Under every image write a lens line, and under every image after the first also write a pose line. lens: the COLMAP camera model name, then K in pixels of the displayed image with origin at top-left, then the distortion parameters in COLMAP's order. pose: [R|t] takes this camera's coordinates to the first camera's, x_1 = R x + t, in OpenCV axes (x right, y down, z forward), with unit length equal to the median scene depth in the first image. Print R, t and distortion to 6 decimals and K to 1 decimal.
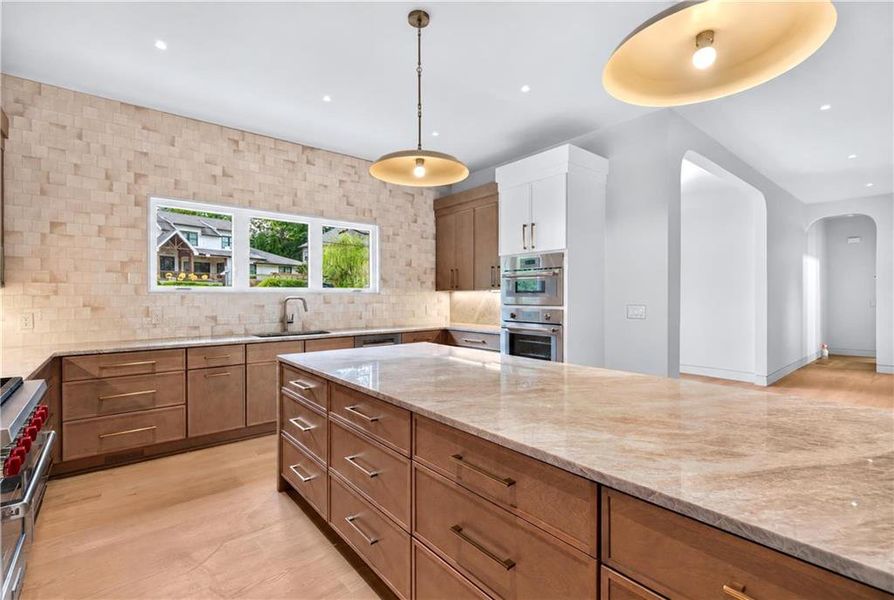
lens RADIAL K [[407.3, 0, 447.8], [0, 407.3, 296.7], [0, 0, 1]] dist [-0.000216, -0.001314]
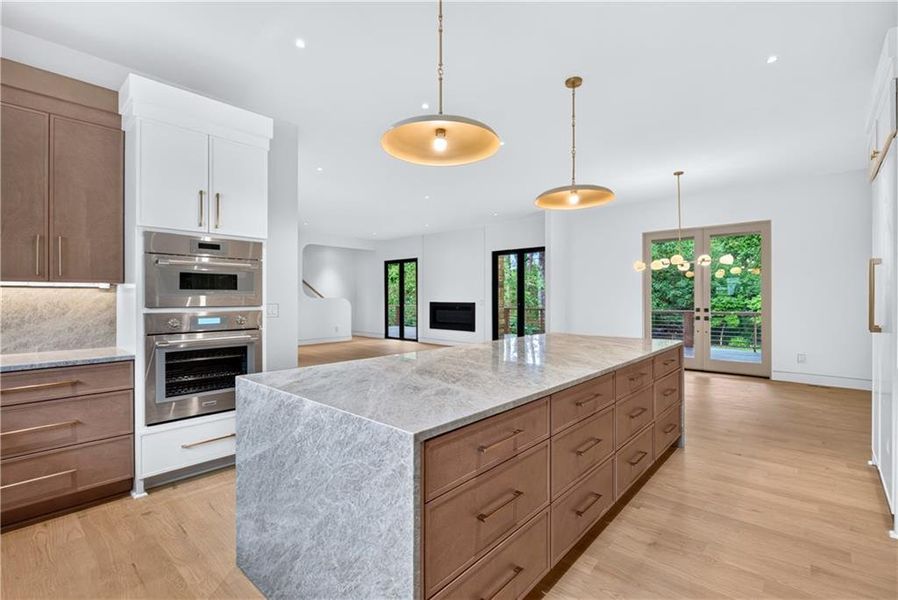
lens RADIAL K [[403.0, 0, 450.6], [0, 403.0, 292.2], [0, 0, 1]] dist [0.021549, 0.000065]
pose [[-0.142501, 0.007874, 0.989763, -0.599668], [0.001817, 0.999969, -0.007693, 0.001399], [-0.989793, 0.000703, -0.142510, 0.738017]]
